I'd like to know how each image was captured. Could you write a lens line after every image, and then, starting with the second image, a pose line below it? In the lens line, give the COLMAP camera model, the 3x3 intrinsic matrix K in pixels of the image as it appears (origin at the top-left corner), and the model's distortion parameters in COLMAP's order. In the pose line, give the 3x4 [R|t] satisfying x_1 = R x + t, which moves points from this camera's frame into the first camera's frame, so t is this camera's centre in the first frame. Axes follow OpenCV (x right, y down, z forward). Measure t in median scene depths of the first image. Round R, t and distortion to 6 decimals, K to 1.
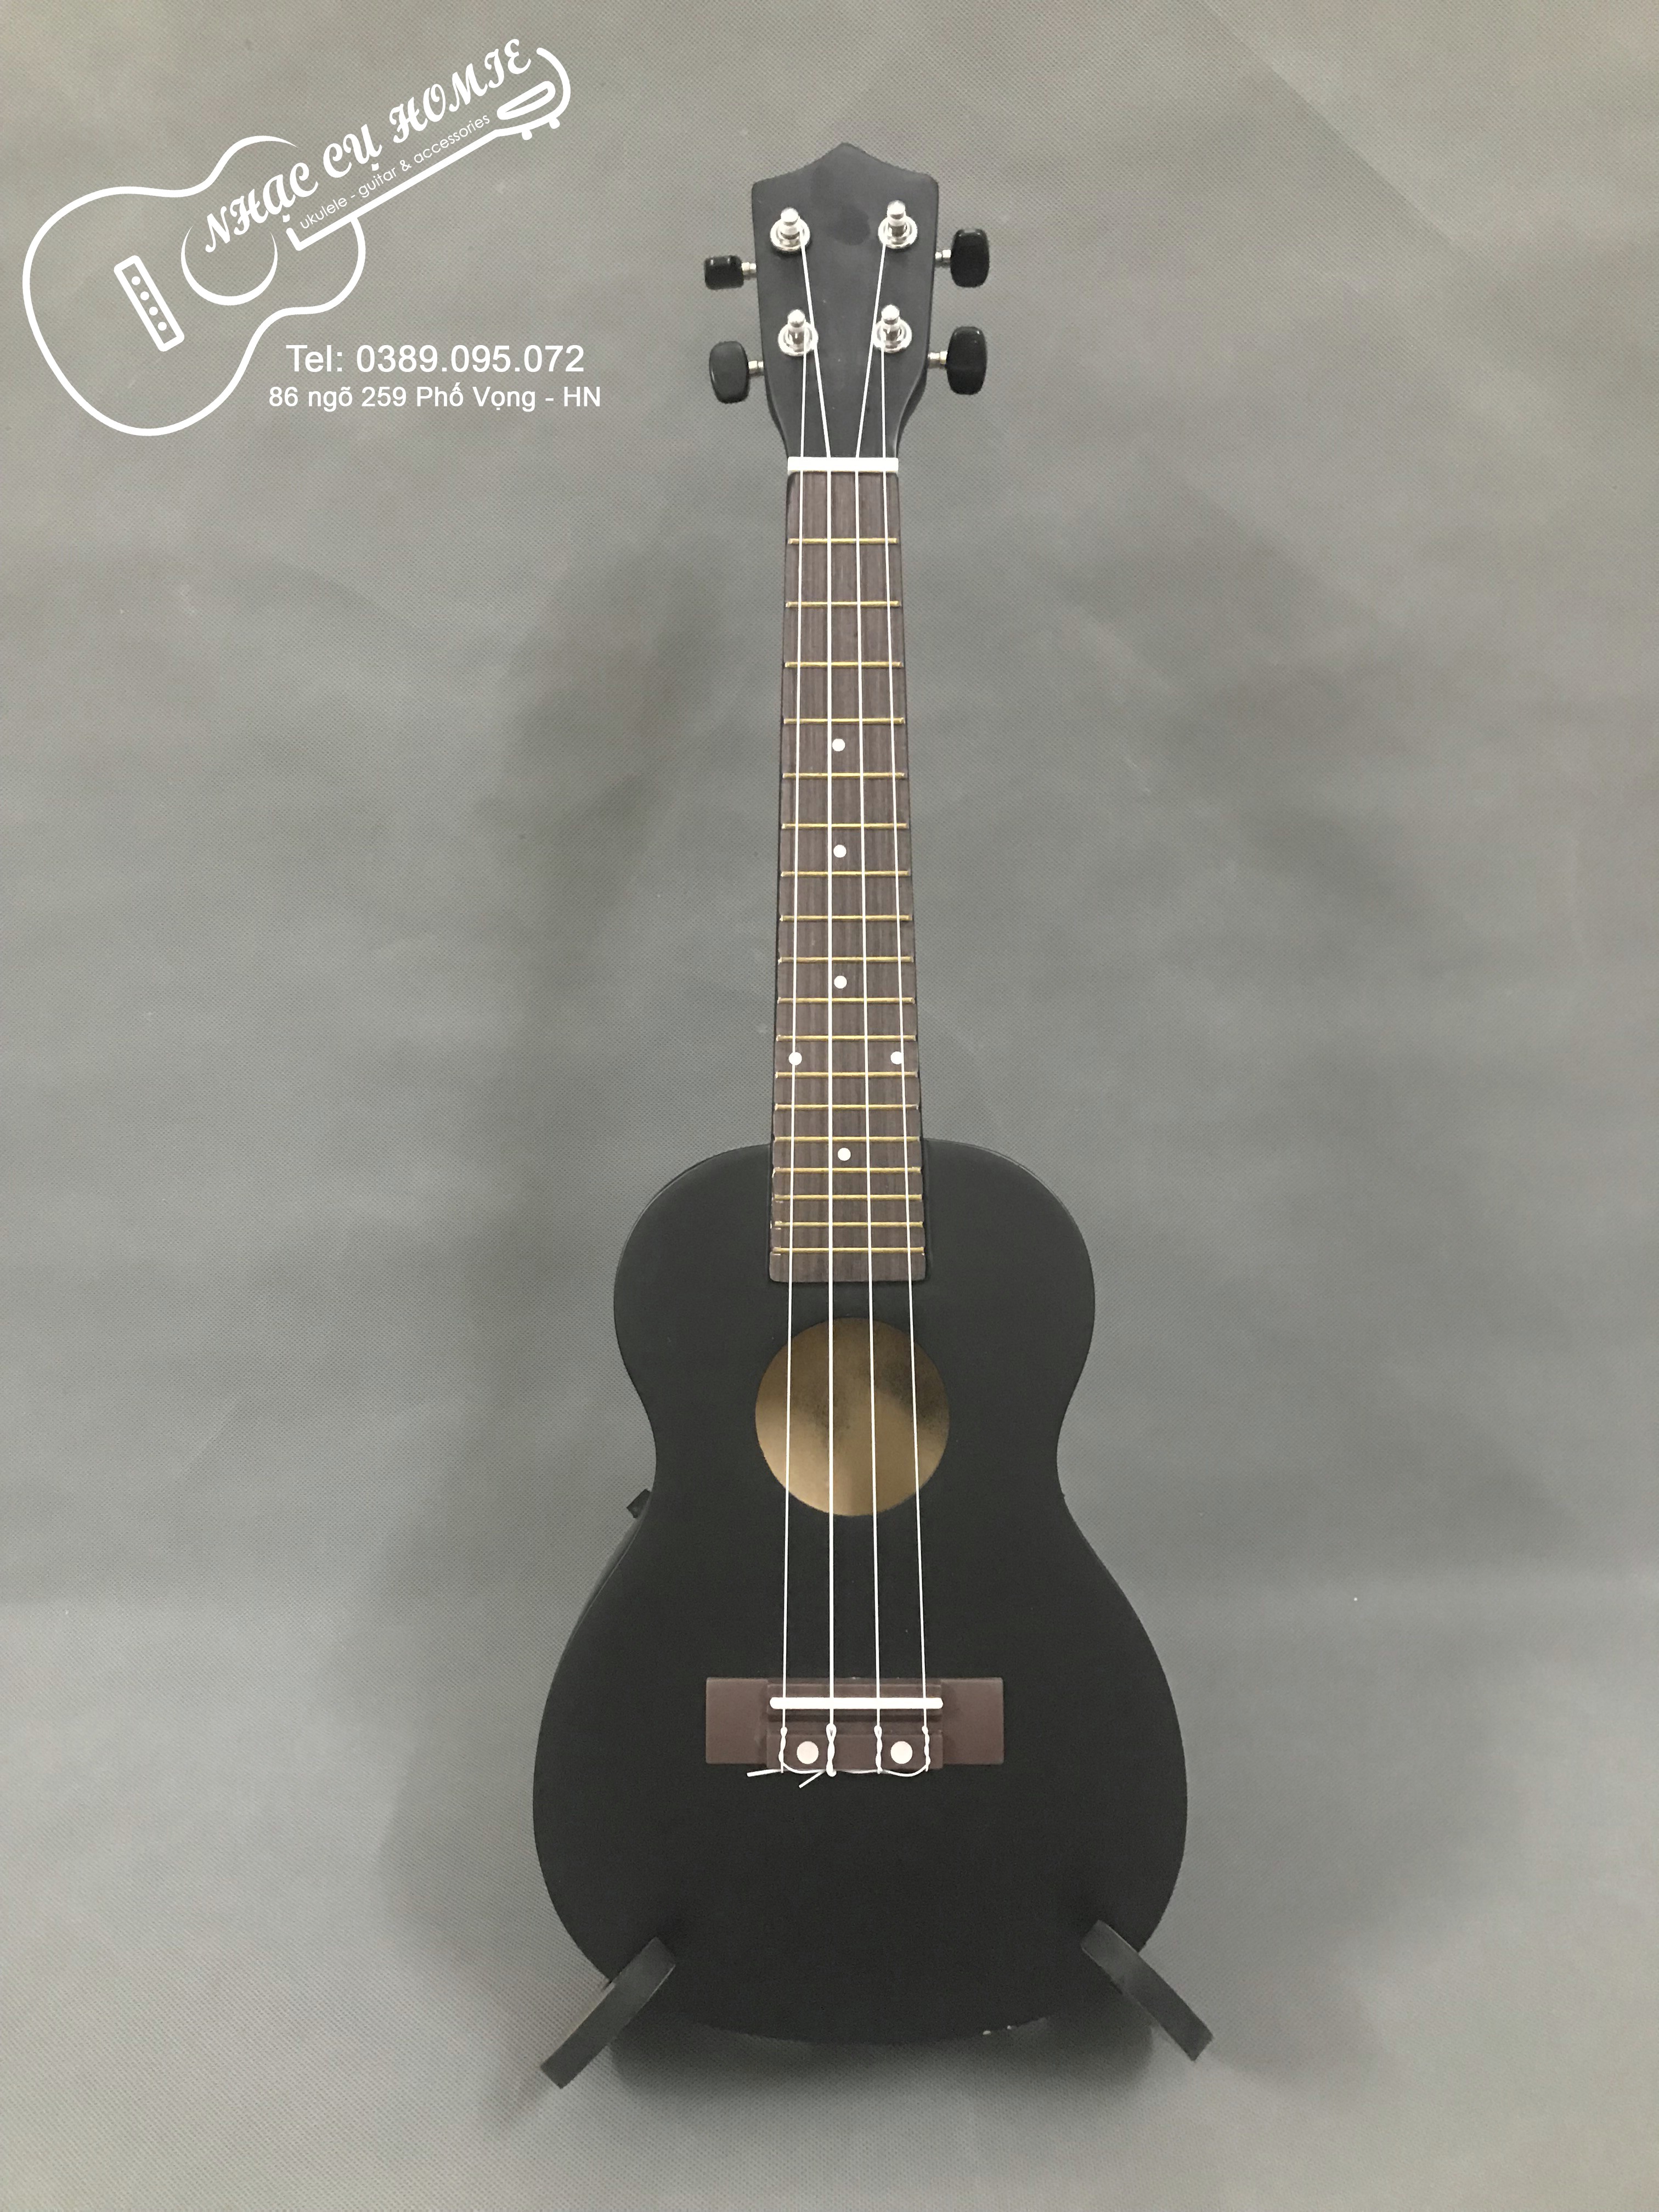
lens RADIAL K [[1778.0, 0, 837.3], [0, 1778.0, 1102.8], [0, 0, 1]] dist [-0.004410, -0.000103]
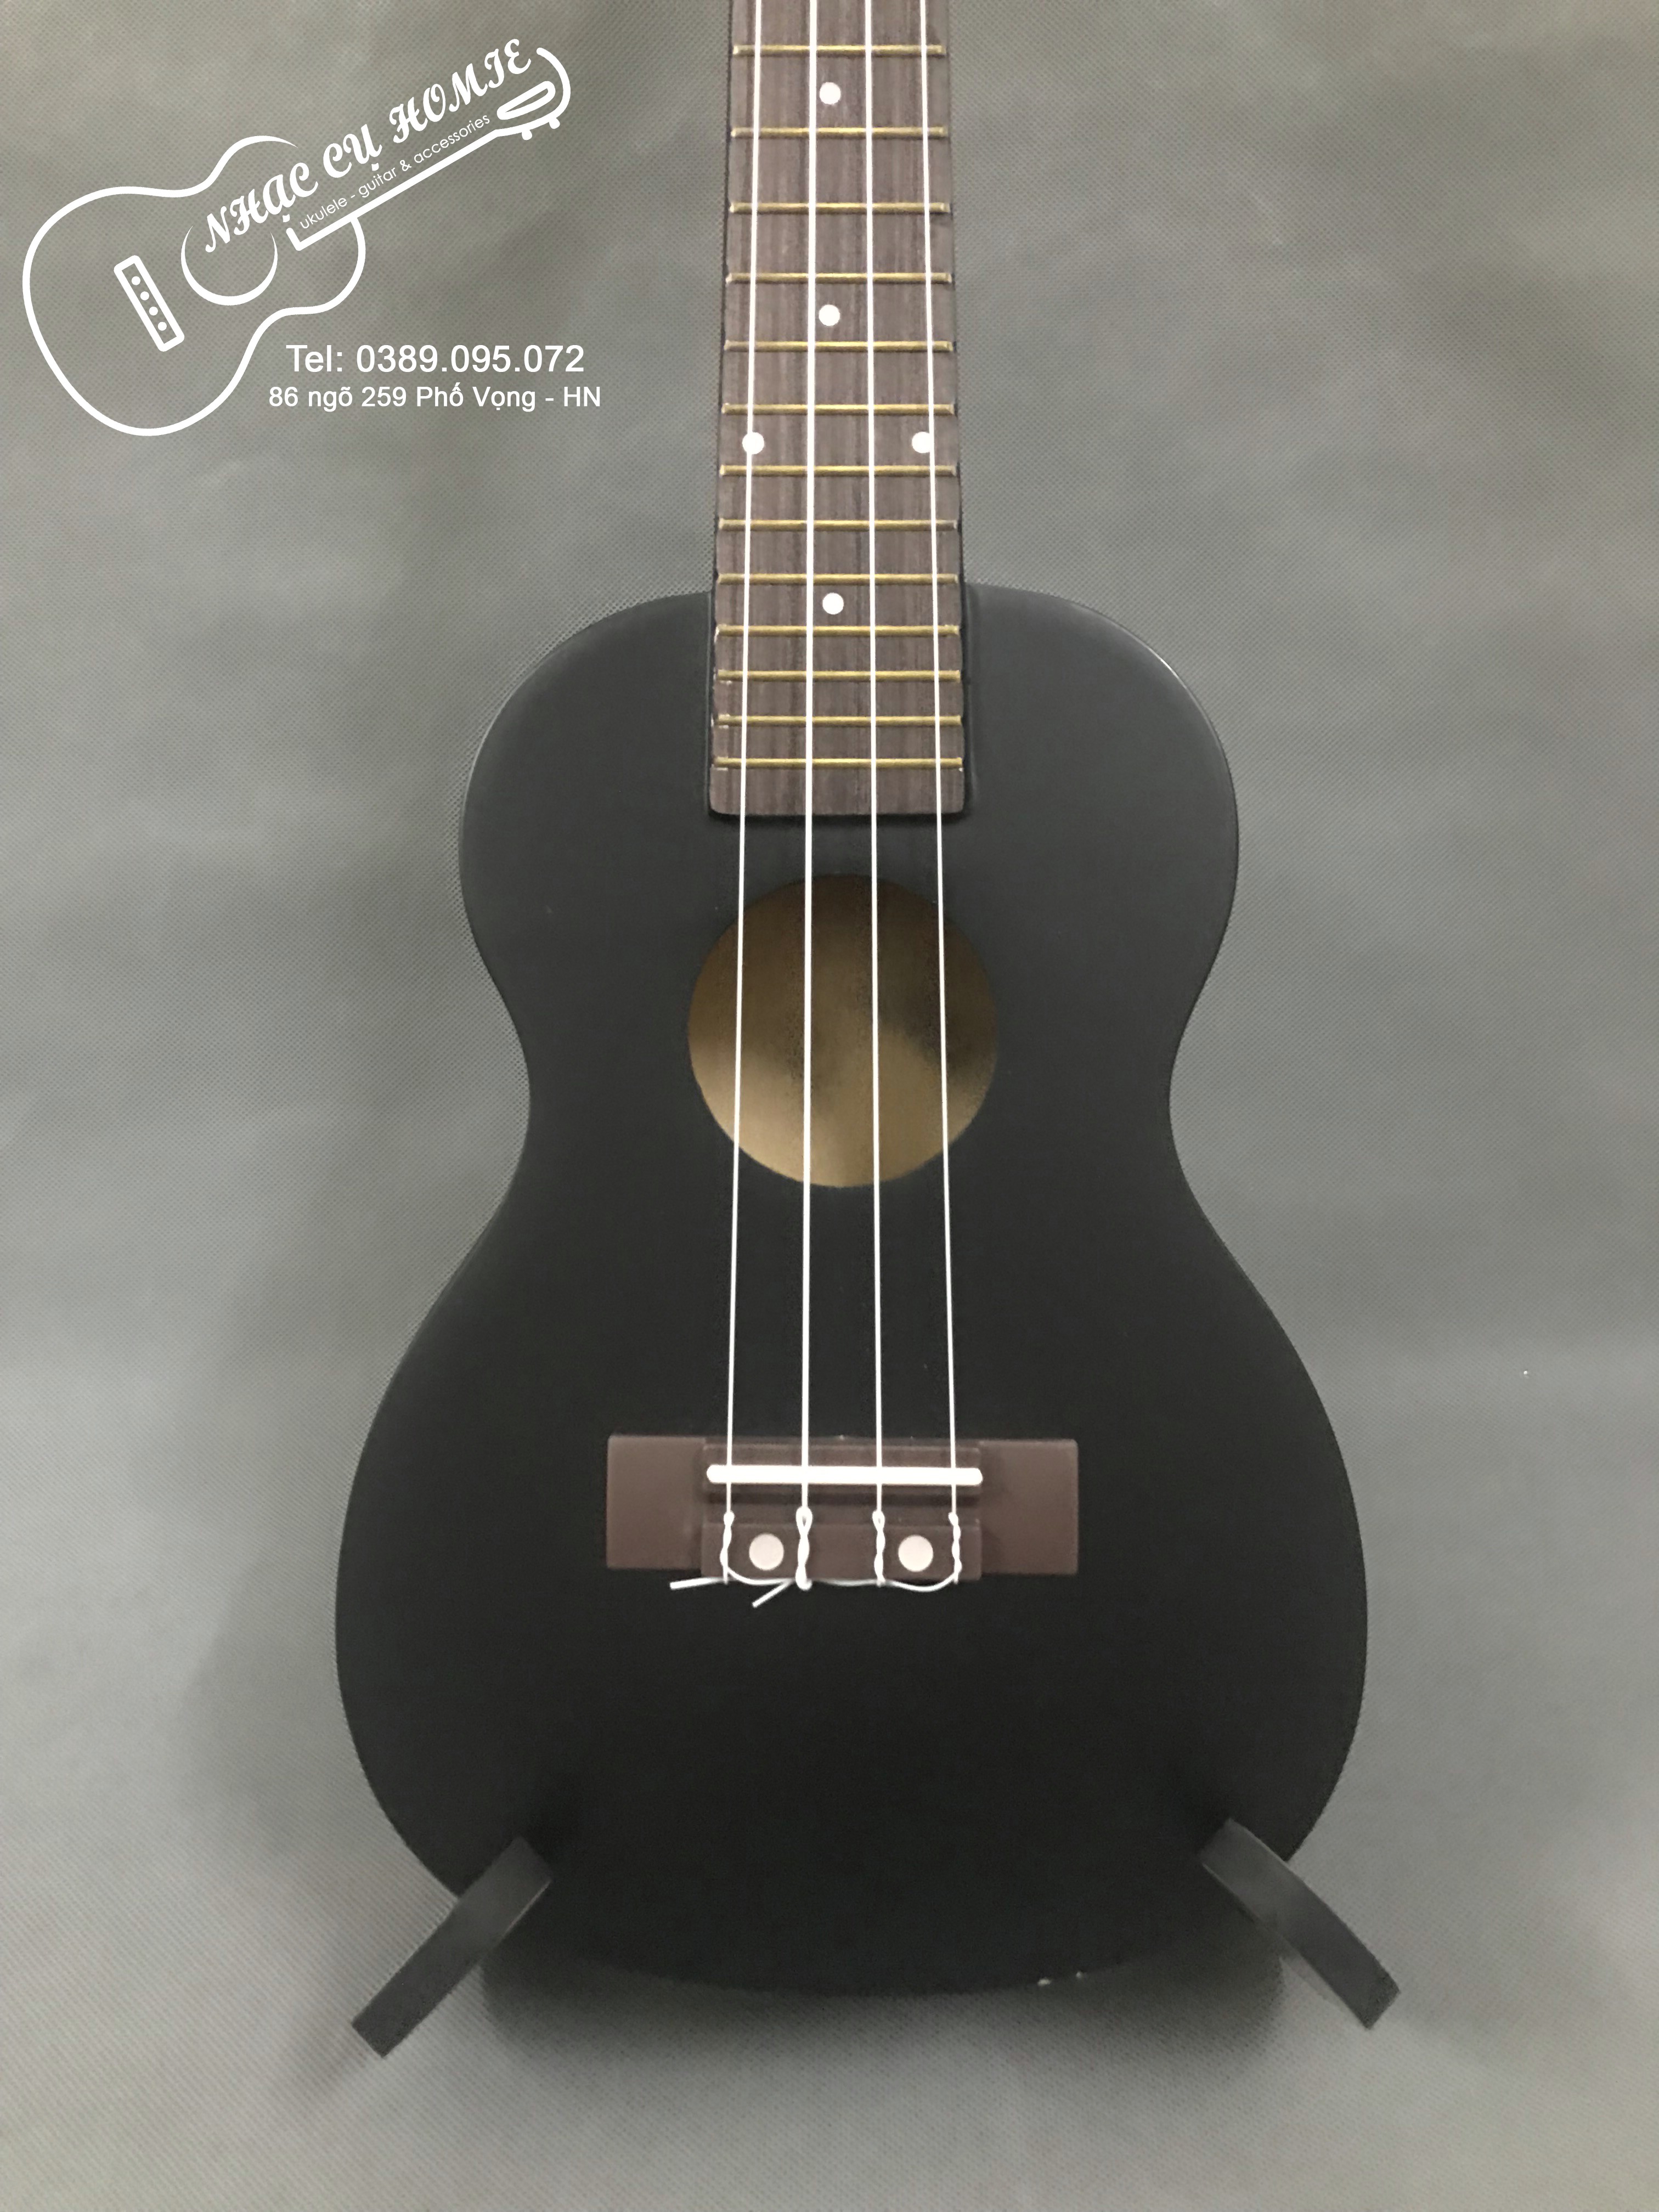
lens RADIAL K [[1805.7, 0, 834.9], [0, 1805.7, 1159.9], [0, 0, 1]] dist [0.078575, -0.003820]
pose [[0.999969, 0.007878, -0.000837, 0.006646], [-0.007684, 0.990193, 0.139496, 0.131579], [0.001927, -0.139485, 0.990222, 0.364713]]
